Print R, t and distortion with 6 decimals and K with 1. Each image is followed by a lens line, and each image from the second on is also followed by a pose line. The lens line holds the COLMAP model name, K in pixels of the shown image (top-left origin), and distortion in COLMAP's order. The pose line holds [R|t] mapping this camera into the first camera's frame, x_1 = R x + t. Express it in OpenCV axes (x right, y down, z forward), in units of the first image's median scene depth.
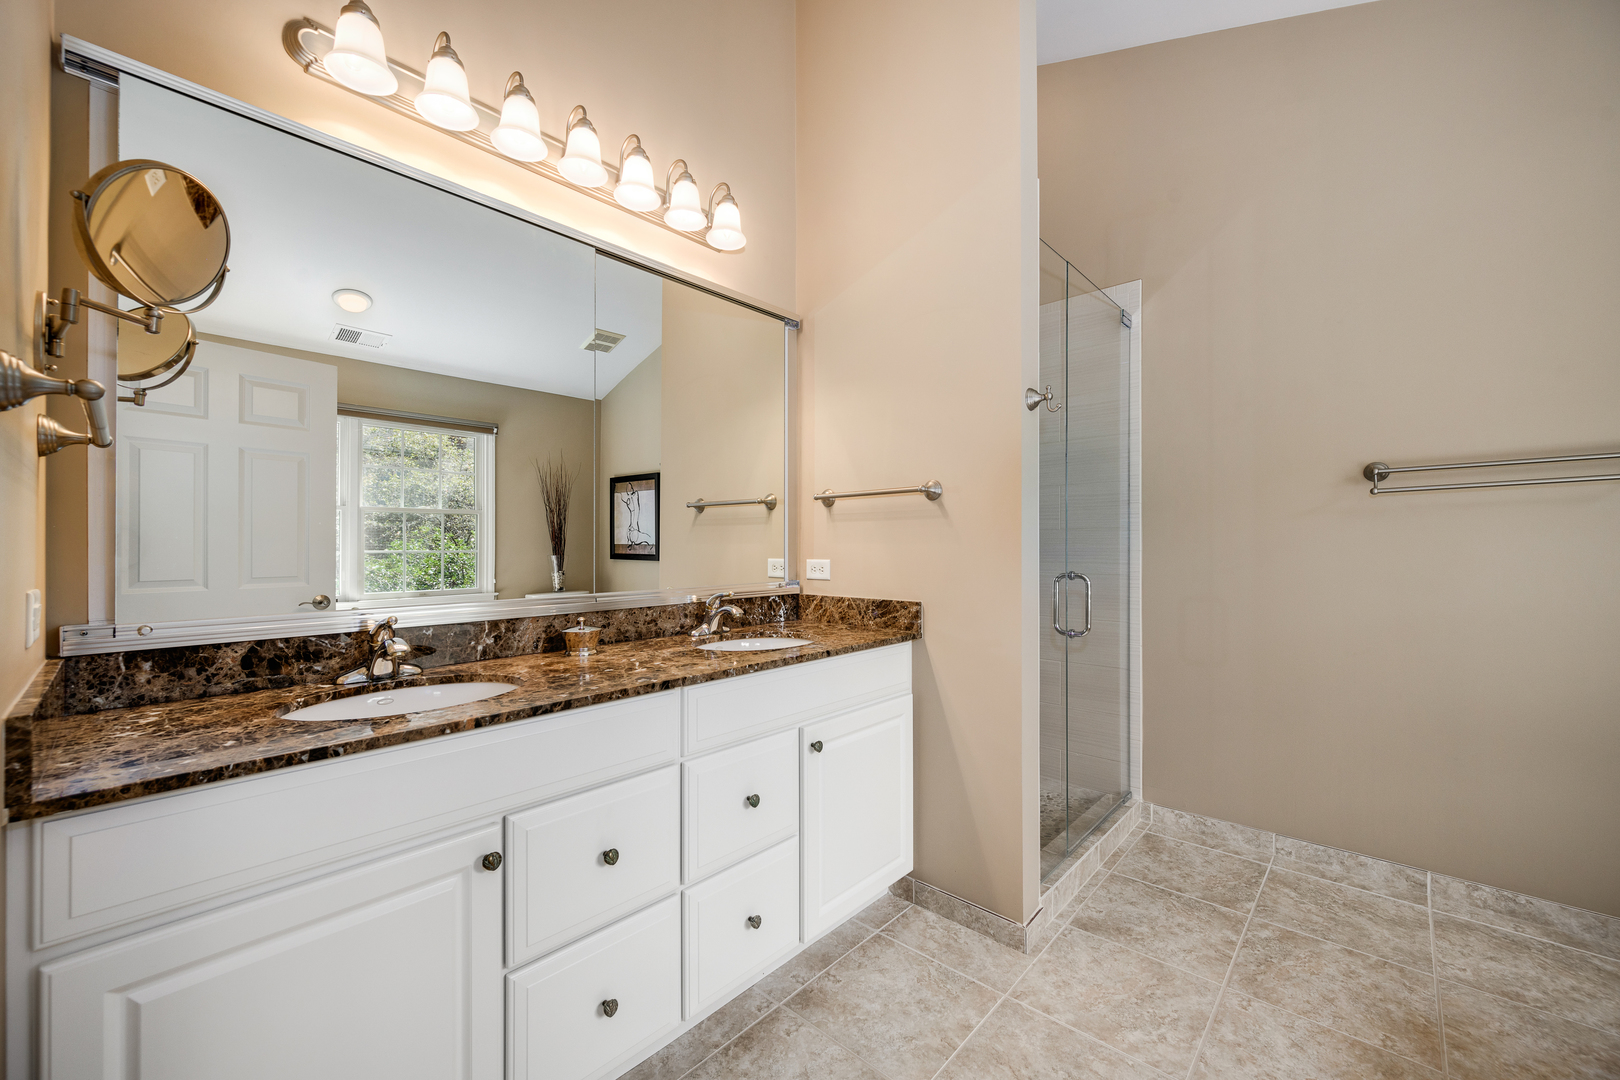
lens RADIAL K [[634.0, 0, 813.2], [0, 634.0, 546.6], [0, 0, 1]] dist [0.001305, 0.000078]
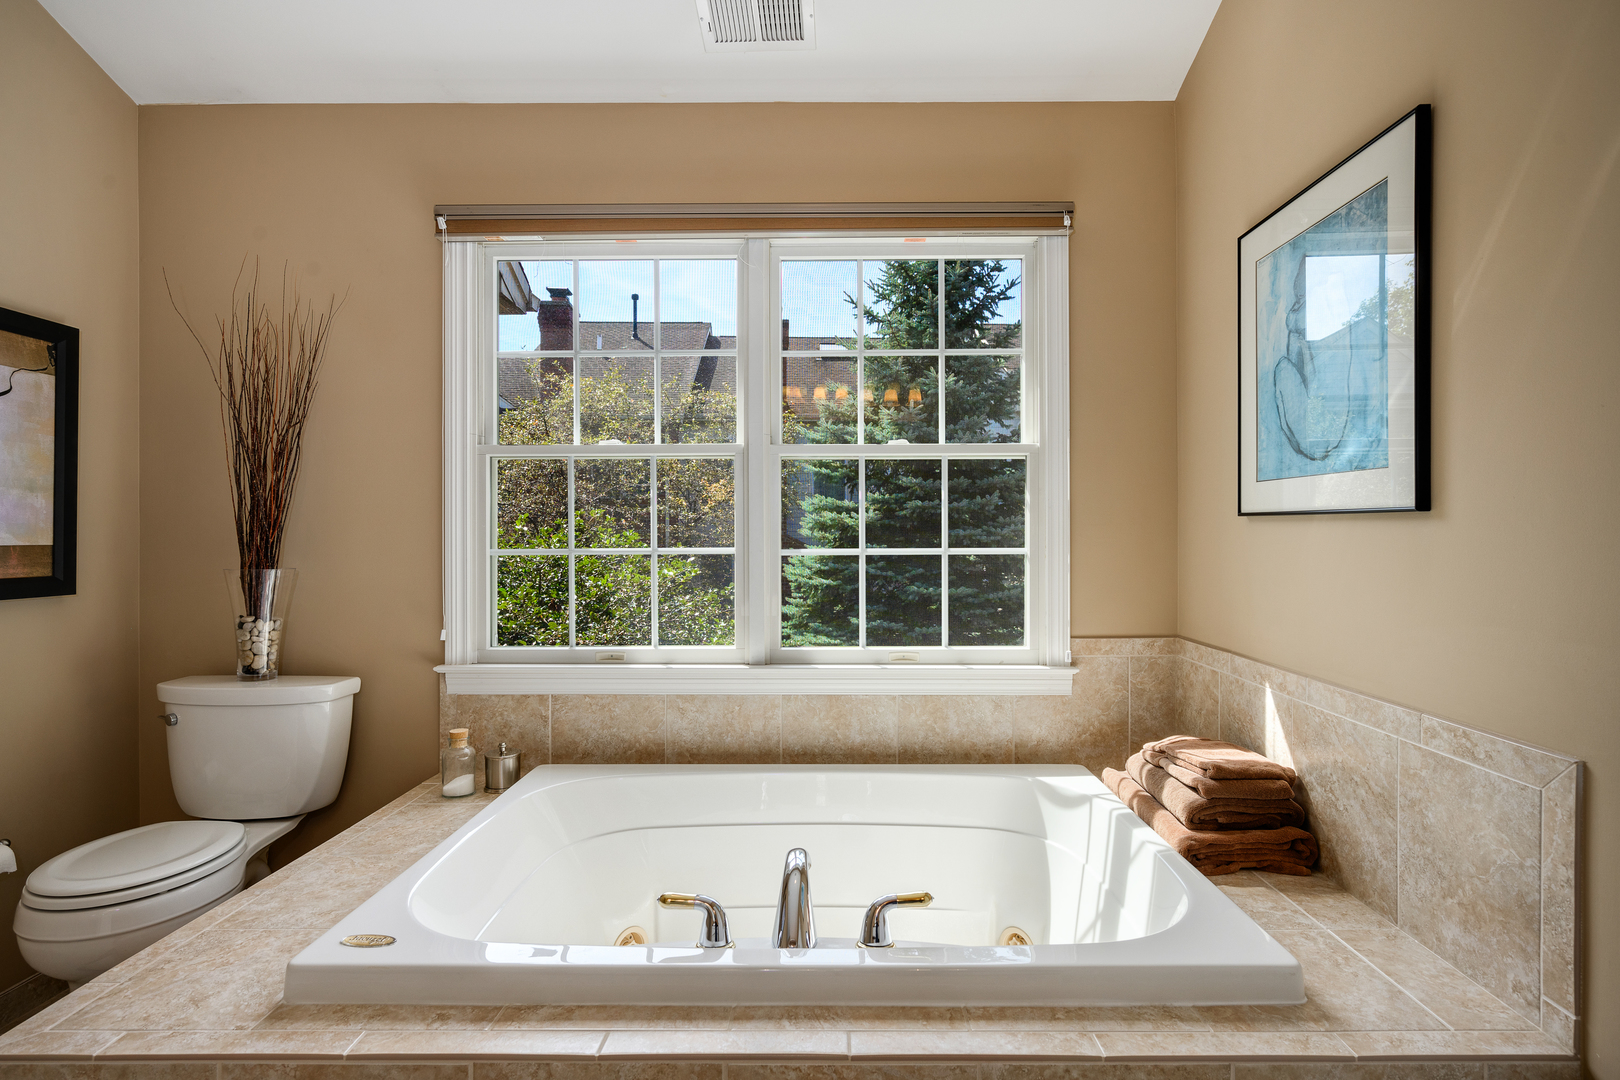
lens RADIAL K [[634.0, 0, 812.2], [0, 634.0, 523.2], [0, 0, 1]] dist [0.001305, 0.000078]
pose [[-0.674146, 0.003872, 0.738588, -0.747899], [0.006900, 0.999976, 0.001055, -0.012465], [-0.738566, 0.005807, -0.674156, 0.932685]]
